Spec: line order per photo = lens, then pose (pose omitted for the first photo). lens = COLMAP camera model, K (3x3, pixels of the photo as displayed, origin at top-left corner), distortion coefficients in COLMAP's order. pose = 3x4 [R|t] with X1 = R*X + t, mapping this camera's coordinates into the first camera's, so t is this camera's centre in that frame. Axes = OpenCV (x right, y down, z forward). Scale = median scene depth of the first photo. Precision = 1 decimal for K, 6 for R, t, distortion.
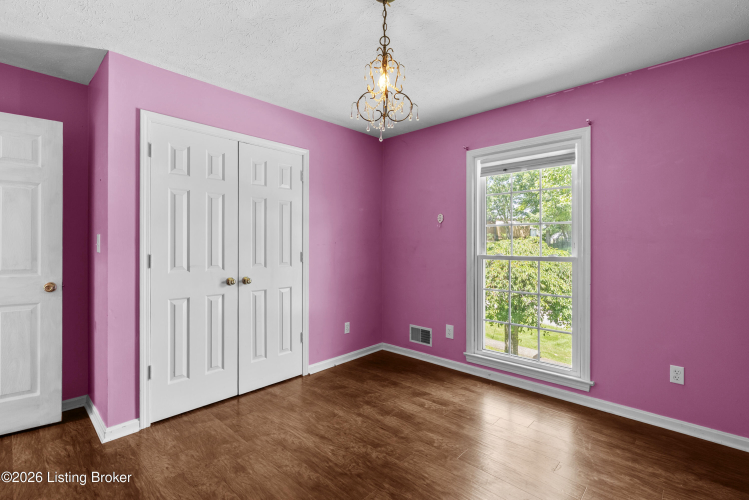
lens RADIAL K [[344.9, 0, 376.3], [0, 344.9, 246.4], [0, 0, 1]] dist [-0.002770, -0.000293]
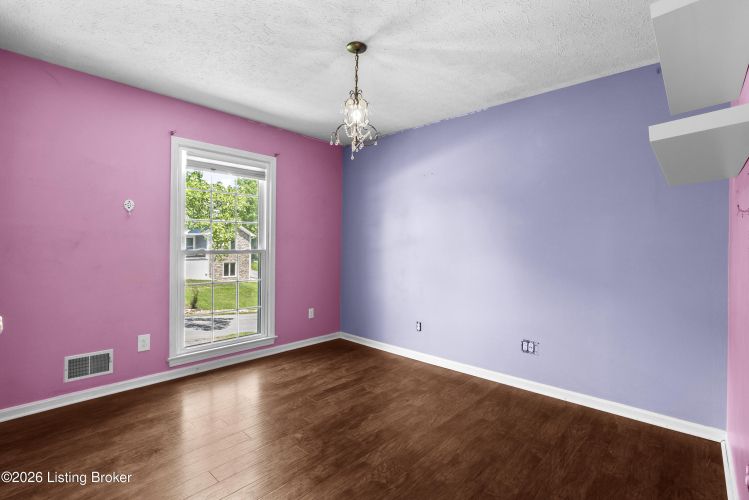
lens RADIAL K [[344.9, 0, 376.3], [0, 344.9, 246.4], [0, 0, 1]] dist [-0.002770, -0.000293]
pose [[0.001764, -0.006264, 0.999979, -0.693915], [-0.004762, 0.999969, 0.006272, 0.007329], [-0.999987, -0.004773, 0.001735, 0.492636]]
